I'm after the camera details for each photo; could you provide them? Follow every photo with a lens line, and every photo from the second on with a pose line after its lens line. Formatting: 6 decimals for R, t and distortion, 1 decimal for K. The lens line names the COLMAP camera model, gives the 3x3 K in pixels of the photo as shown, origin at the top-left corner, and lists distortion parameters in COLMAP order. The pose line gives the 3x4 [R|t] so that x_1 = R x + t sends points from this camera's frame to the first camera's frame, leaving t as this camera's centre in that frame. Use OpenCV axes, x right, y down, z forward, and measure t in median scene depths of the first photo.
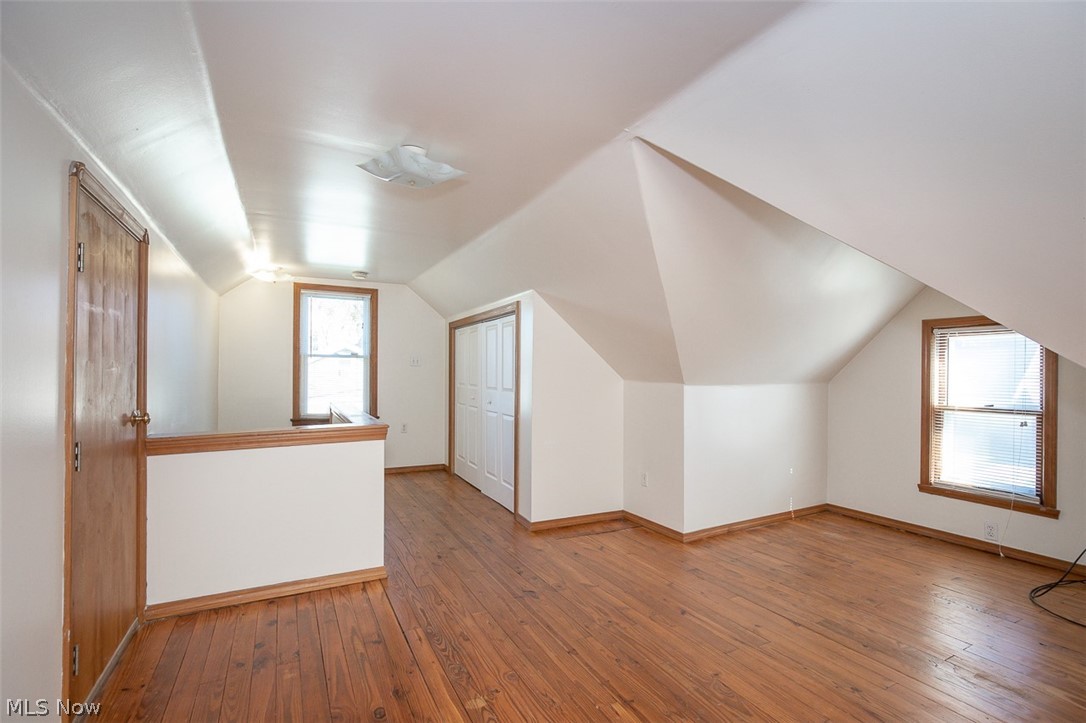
lens RADIAL K [[500.9, 0, 544.0], [0, 500.9, 373.1], [0, 0, 1]] dist [-0.002448, -0.000344]
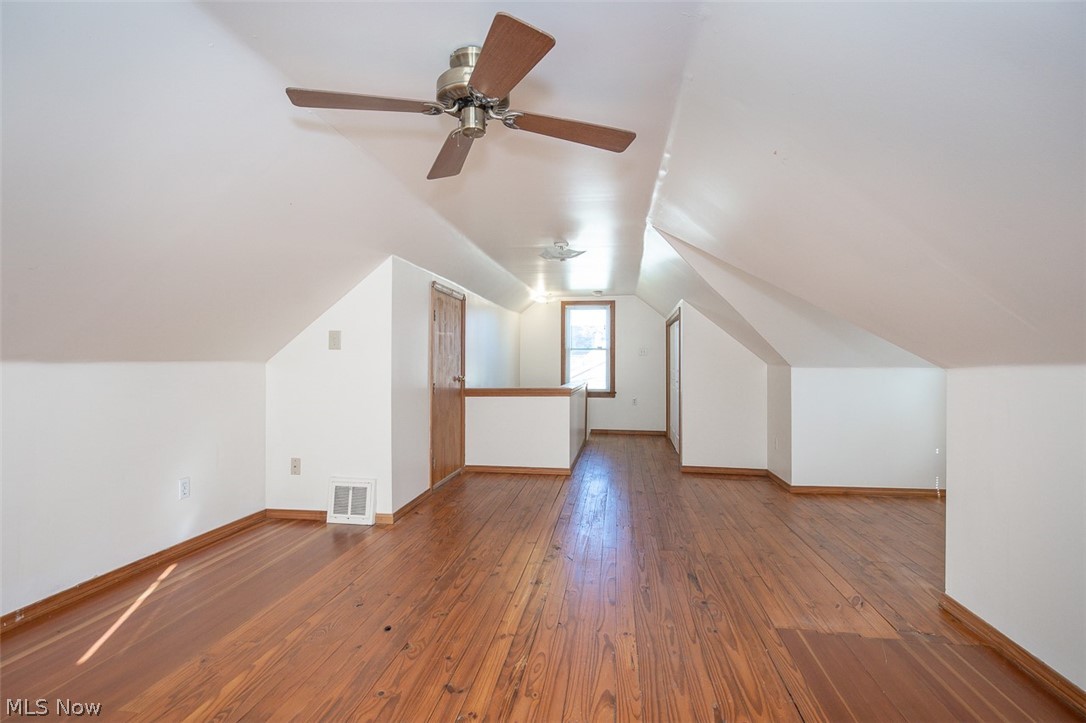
lens RADIAL K [[500.9, 0, 543.0], [0, 500.9, 361.5], [0, 0, 1]] dist [-0.004142, -0.000036]
pose [[0.808477, -0.003694, -0.588517, 0.448274], [0.000864, 0.999987, -0.005090, 0.012667], [0.588528, 0.003607, 0.808469, -0.334393]]
